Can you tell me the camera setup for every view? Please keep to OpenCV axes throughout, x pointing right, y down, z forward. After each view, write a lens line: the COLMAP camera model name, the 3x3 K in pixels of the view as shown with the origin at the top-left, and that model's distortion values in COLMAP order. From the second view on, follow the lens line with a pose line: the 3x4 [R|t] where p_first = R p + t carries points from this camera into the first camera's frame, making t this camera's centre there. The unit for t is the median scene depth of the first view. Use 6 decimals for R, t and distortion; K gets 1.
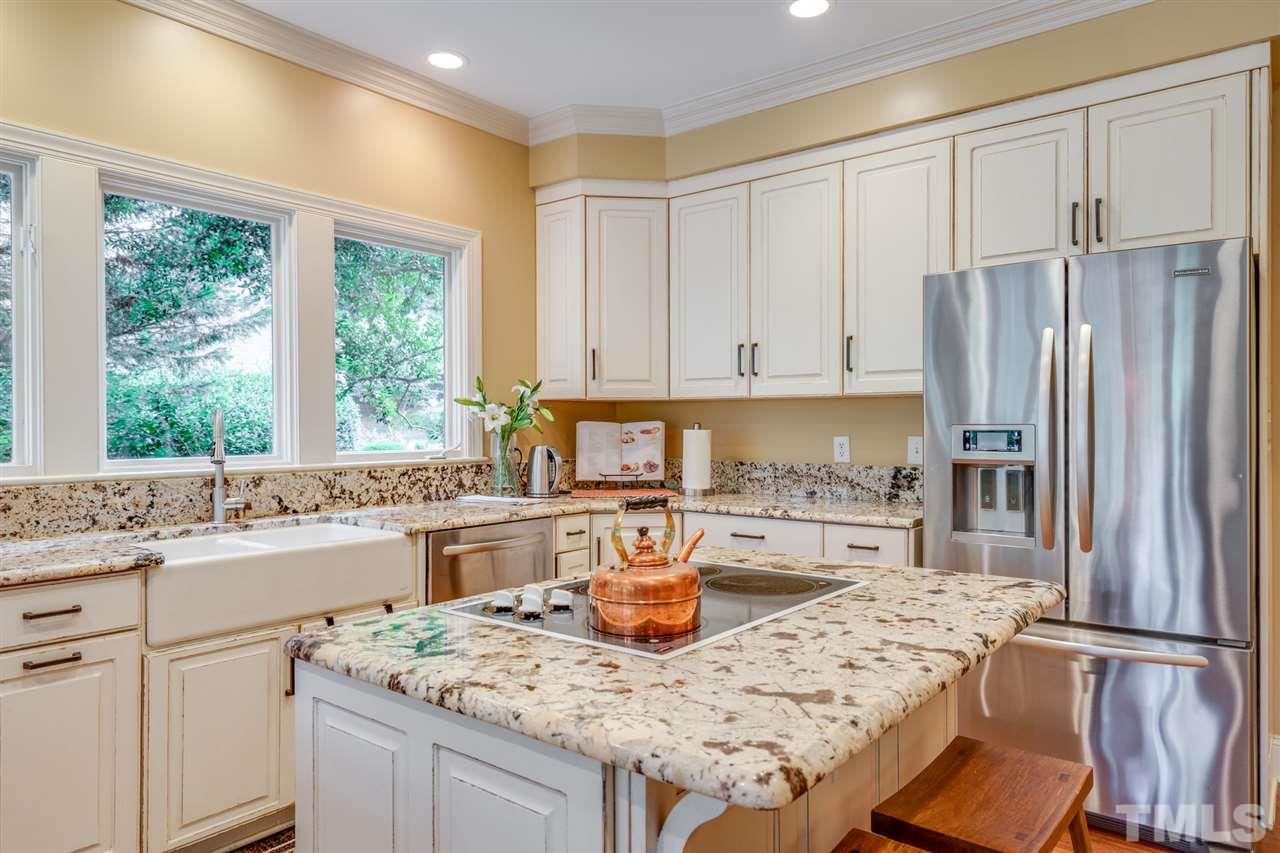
lens RADIAL K [[820.1, 0, 640.0], [0, 820.1, 426.5], [0, 0, 1]] dist [-0.000468, 0.001175]
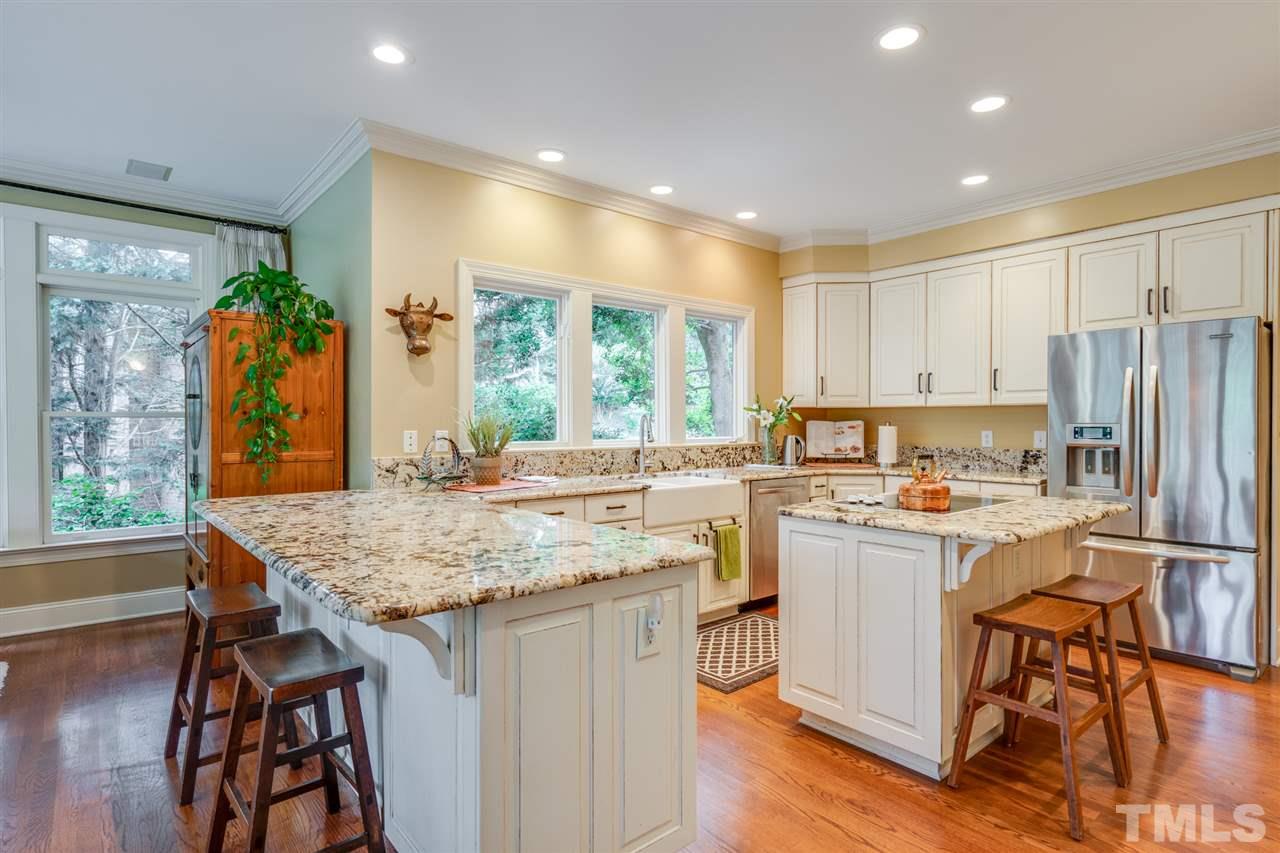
lens RADIAL K [[656.7, 0, 640.0], [0, 656.7, 426.5], [0, 0, 1]] dist [-0.000404, 0.000454]
pose [[0.979584, 0.004153, -0.200990, -0.167170], [-0.003360, 0.999985, 0.004287, 0.000870], [0.201005, -0.003525, 0.979584, -0.403326]]
